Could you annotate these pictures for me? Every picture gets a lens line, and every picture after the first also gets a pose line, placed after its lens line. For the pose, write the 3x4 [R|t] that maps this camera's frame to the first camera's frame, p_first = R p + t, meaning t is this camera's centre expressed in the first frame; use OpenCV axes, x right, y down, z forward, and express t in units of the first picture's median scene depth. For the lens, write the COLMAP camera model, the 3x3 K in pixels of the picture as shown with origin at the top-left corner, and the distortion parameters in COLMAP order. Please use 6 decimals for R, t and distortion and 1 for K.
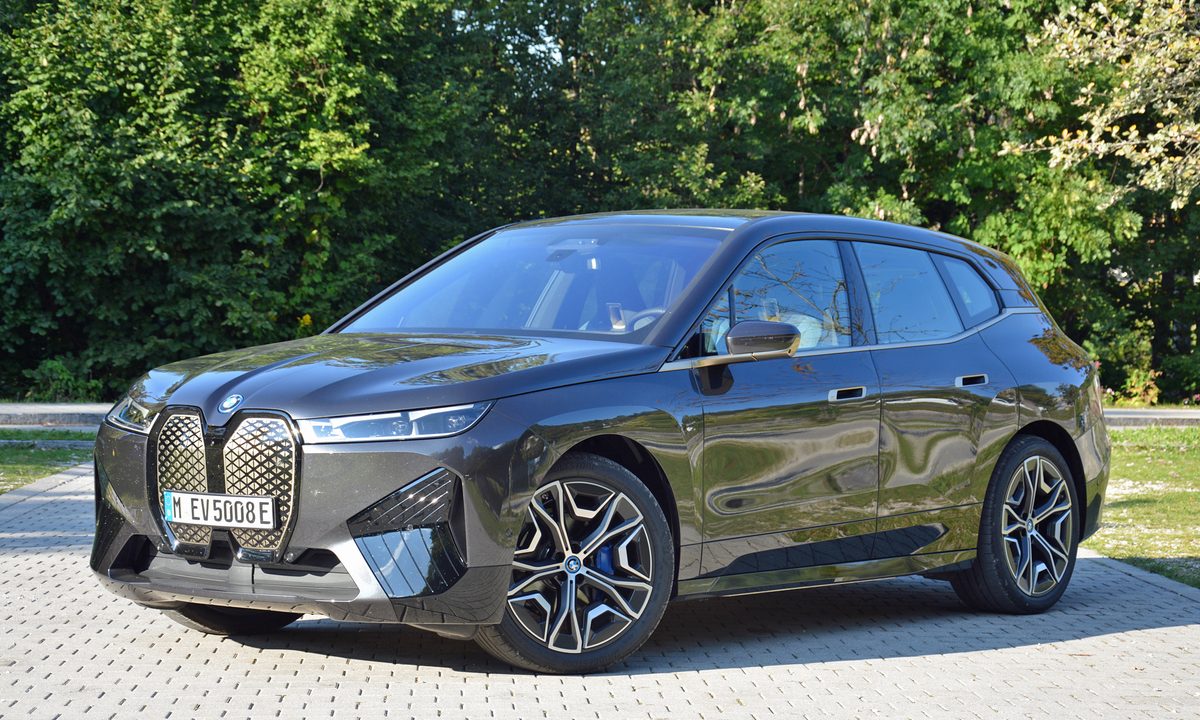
lens RADIAL K [[2704.1, 0, 593.7], [0, 2704.1, 359.2], [0, 0, 1]] dist [0.545457, 0.000000]
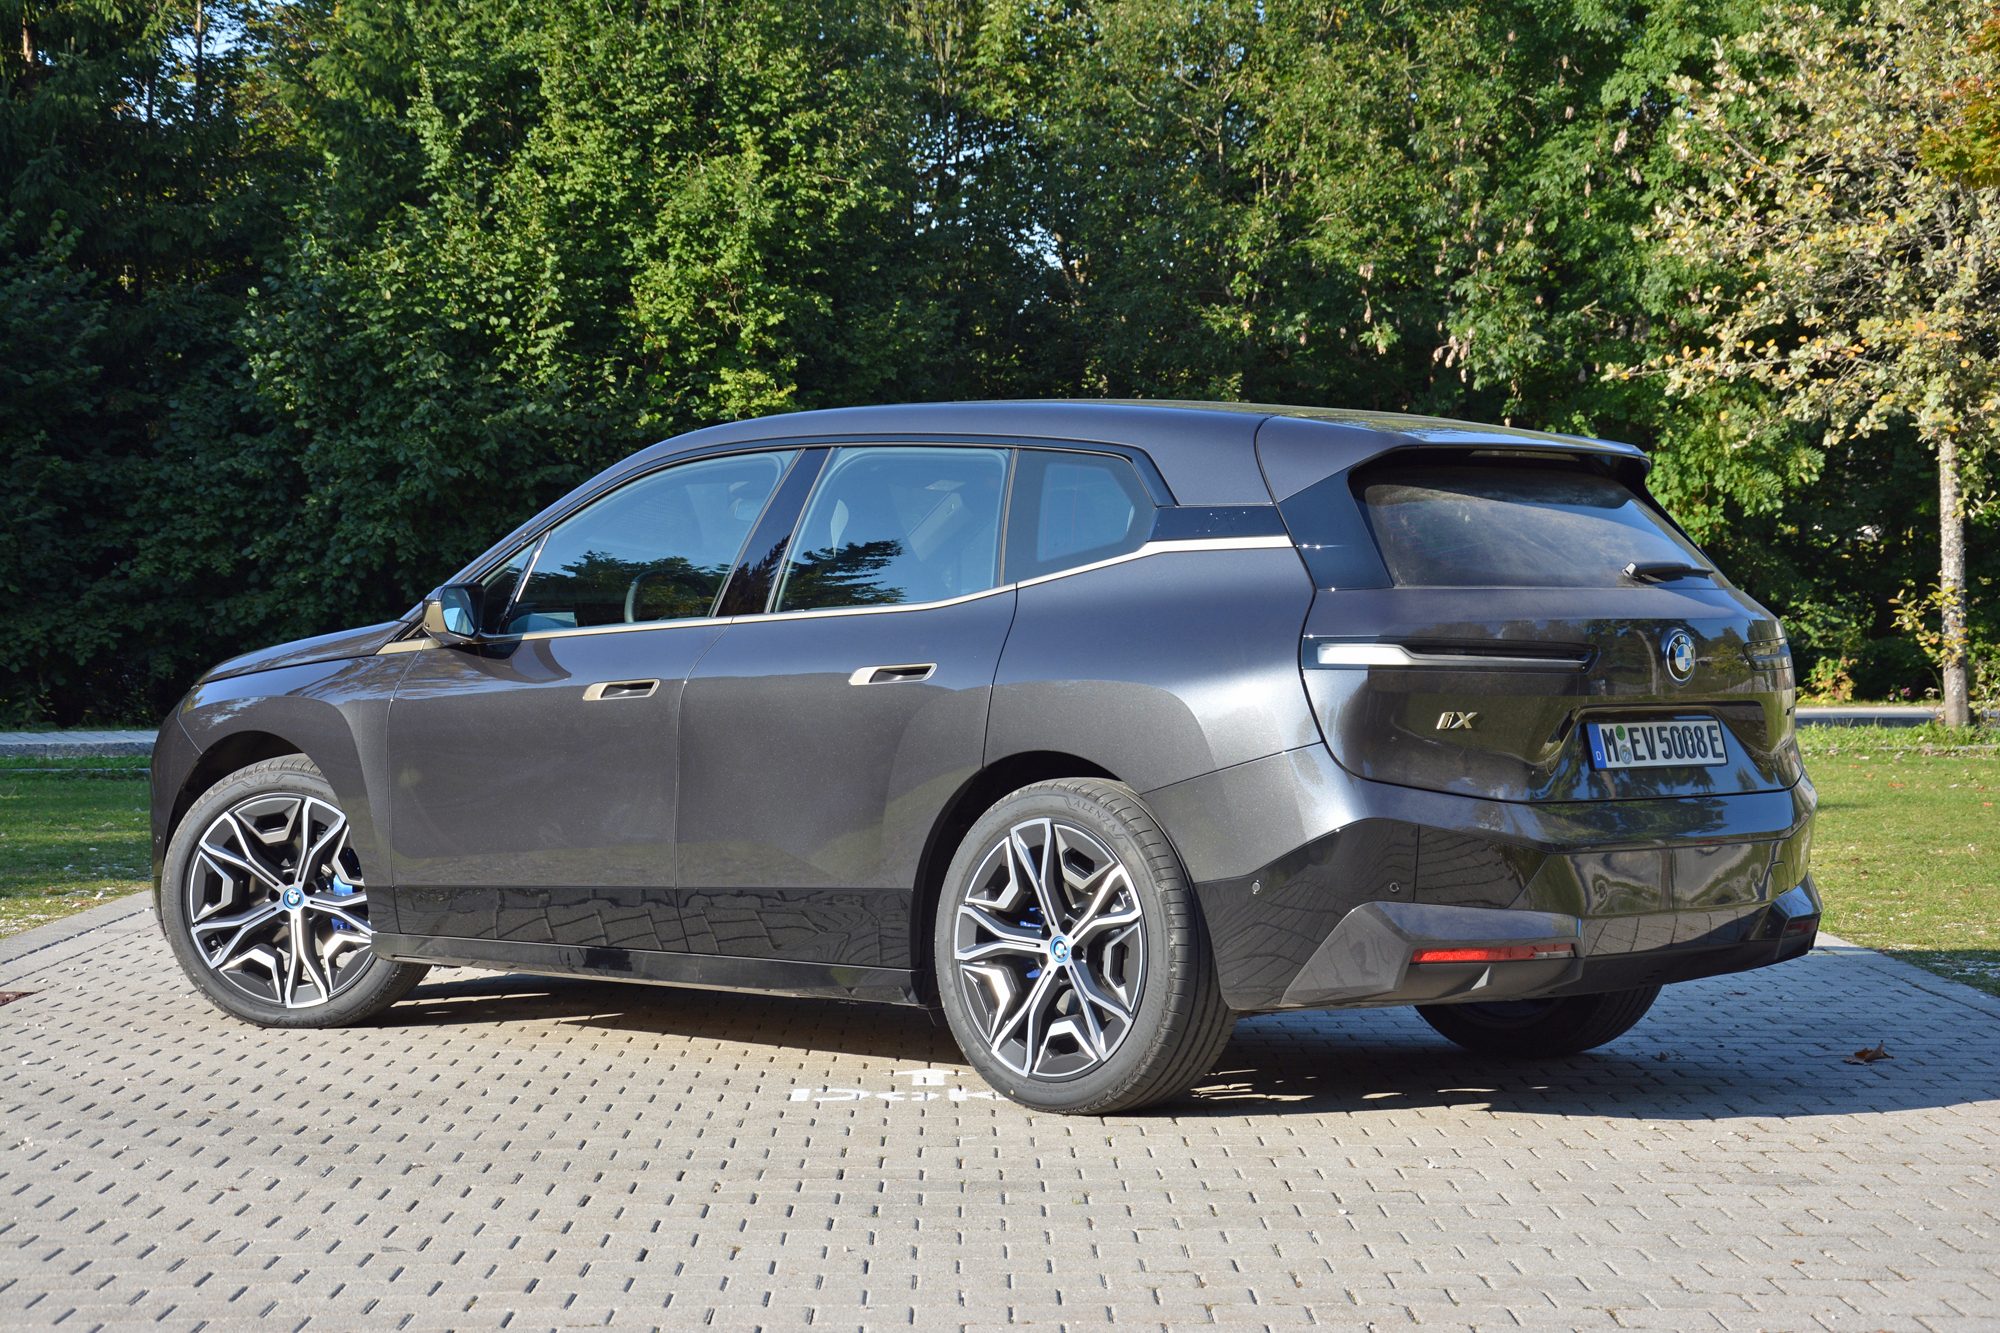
lens RADIAL K [[4171.8, 0, 1003.0], [0, 4171.8, 671.0], [0, 0, 1]] dist [0.415408, 0.000000]
pose [[0.998344, -0.021598, -0.053313, 0.037125], [0.021462, 0.999765, -0.003123, 0.007030], [0.053367, 0.001974, 0.998573, -0.181033]]
